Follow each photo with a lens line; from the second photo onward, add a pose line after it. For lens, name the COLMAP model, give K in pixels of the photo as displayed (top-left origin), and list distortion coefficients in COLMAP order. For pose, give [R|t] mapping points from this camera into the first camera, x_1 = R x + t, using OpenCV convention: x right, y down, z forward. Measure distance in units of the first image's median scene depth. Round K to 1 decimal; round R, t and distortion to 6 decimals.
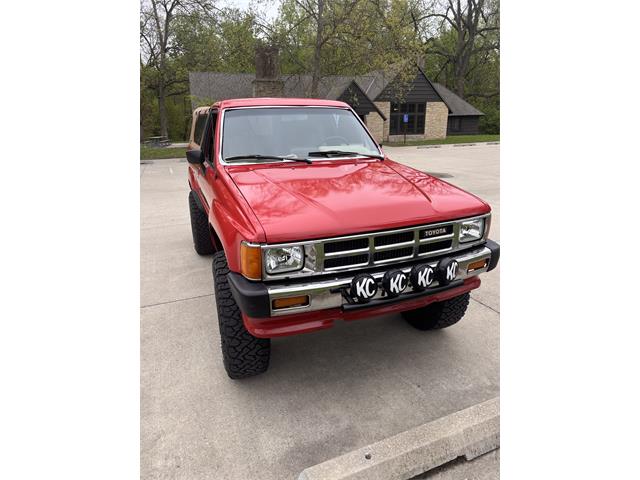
lens RADIAL K [[363.2, 0, 323.0], [0, 363.2, 239.9], [0, 0, 1]] dist [0.012751, -0.010459]
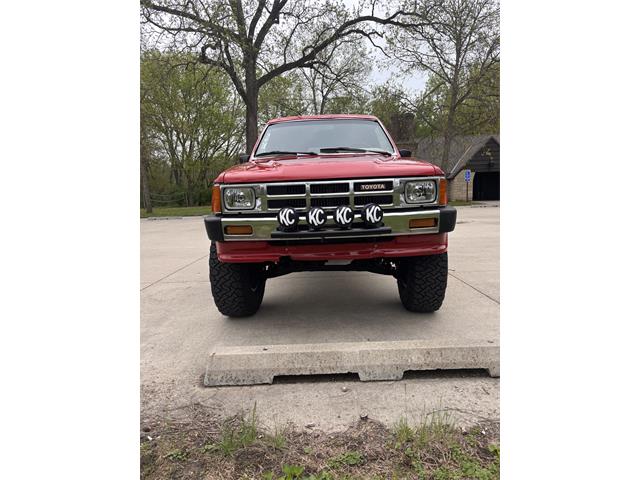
lens RADIAL K [[363.2, 0, 319.9], [0, 363.2, 241.5], [0, 0, 1]] dist [0.012751, -0.010459]
pose [[0.927039, 0.033127, -0.373497, 0.448059], [-0.094040, 0.984795, -0.146065, 0.250417], [0.362980, 0.170532, 0.916059, -0.053530]]
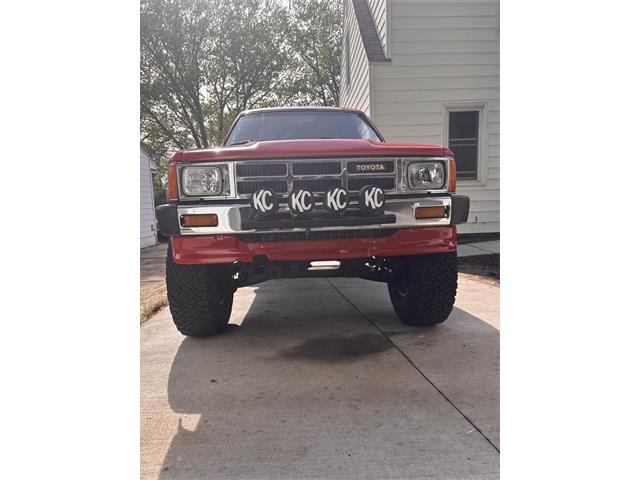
lens RADIAL K [[363.2, 0, 323.0], [0, 363.2, 238.5], [0, 0, 1]] dist [0.012751, -0.010459]
pose [[0.955460, 0.009435, -0.294969, 0.358644], [-0.074194, 0.975067, -0.209139, 0.270838], [0.285642, 0.221709, 0.932338, 0.113882]]
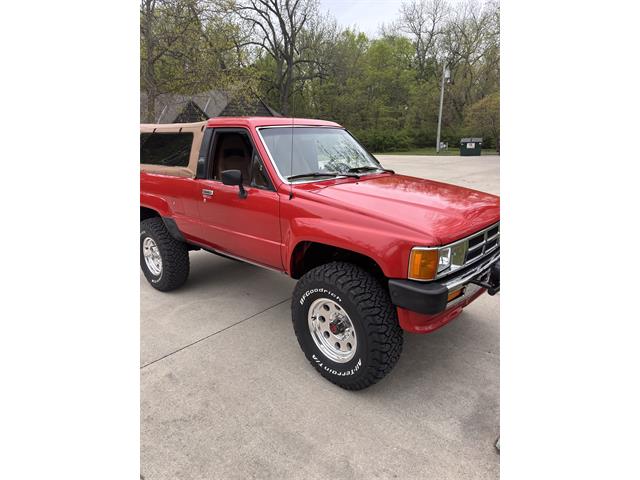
lens RADIAL K [[363.2, 0, 315.0], [0, 363.2, 245.2], [0, 0, 1]] dist [0.012751, -0.010459]
pose [[0.896511, -0.123247, 0.425533, -0.634171], [0.140019, 0.990115, -0.008224, -0.023501], [-0.420313, 0.066956, 0.904906, 0.093075]]
